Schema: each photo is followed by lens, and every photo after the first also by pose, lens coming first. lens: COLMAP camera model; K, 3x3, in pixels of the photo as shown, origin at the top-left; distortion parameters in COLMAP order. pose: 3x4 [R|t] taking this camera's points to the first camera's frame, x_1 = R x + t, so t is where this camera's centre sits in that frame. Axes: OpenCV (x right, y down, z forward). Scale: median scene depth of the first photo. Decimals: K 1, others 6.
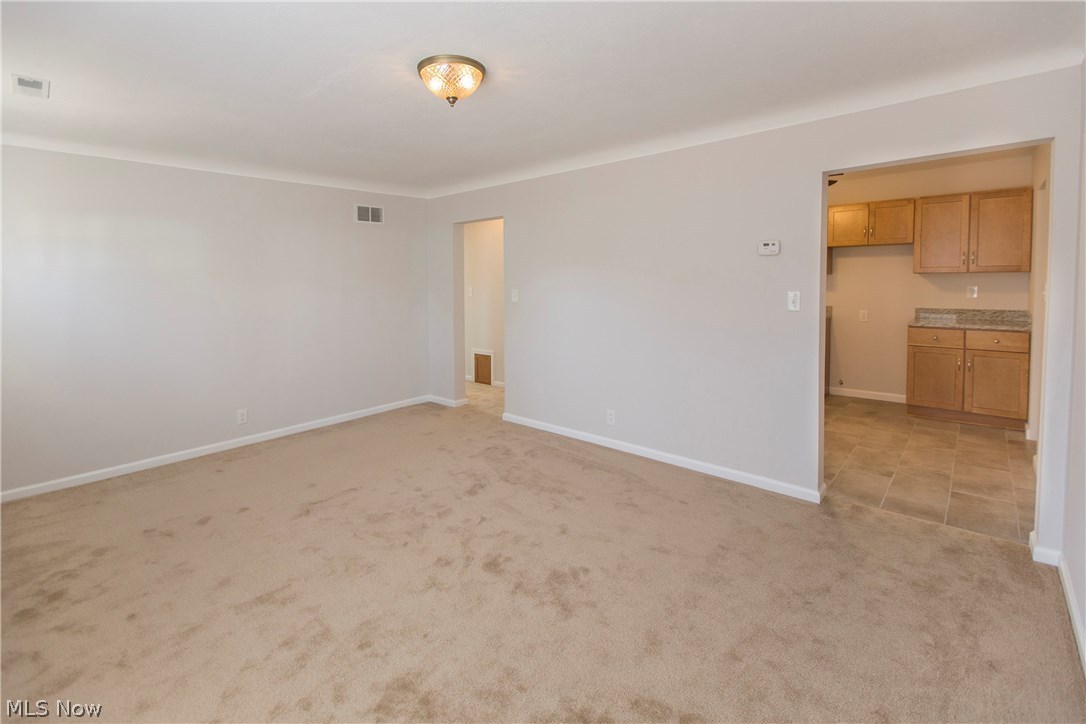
lens RADIAL K [[500.6, 0, 547.7], [0, 500.6, 334.9], [0, 0, 1]] dist [0.011808, -0.004151]
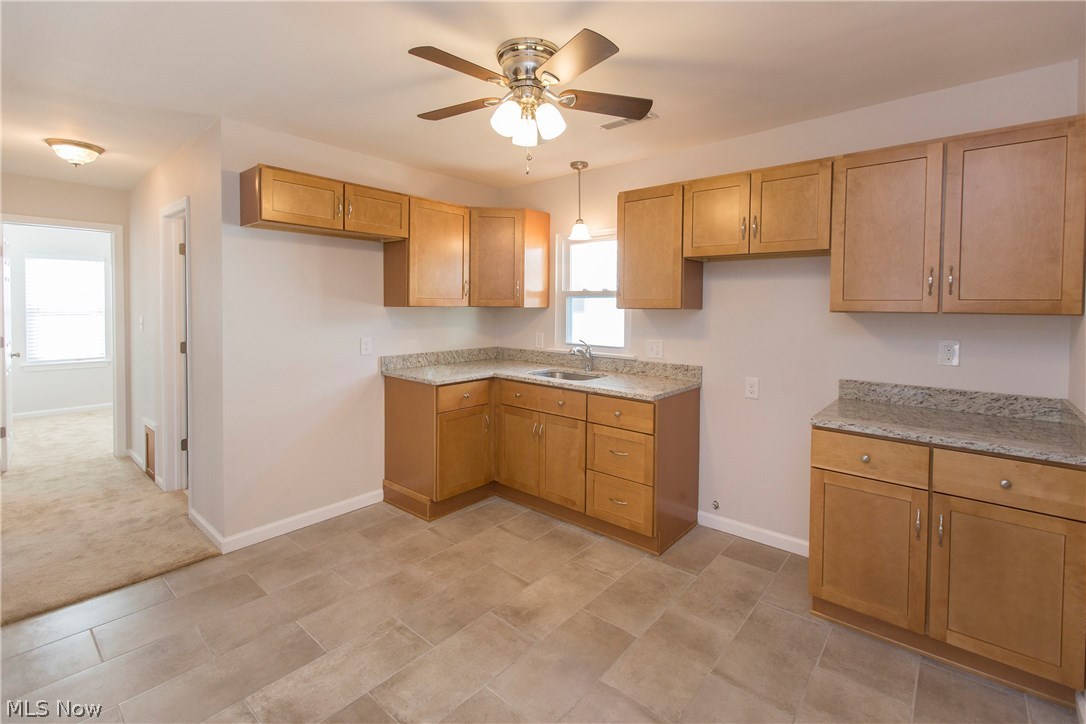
lens RADIAL K [[500.6, 0, 542.4], [0, 500.6, 351.8], [0, 0, 1]] dist [0.011808, -0.004151]
pose [[0.999672, 0.018074, 0.018120, 0.462248], [-0.017766, 0.999697, -0.017037, -0.073694], [-0.018422, 0.016709, 0.999691, 0.545378]]
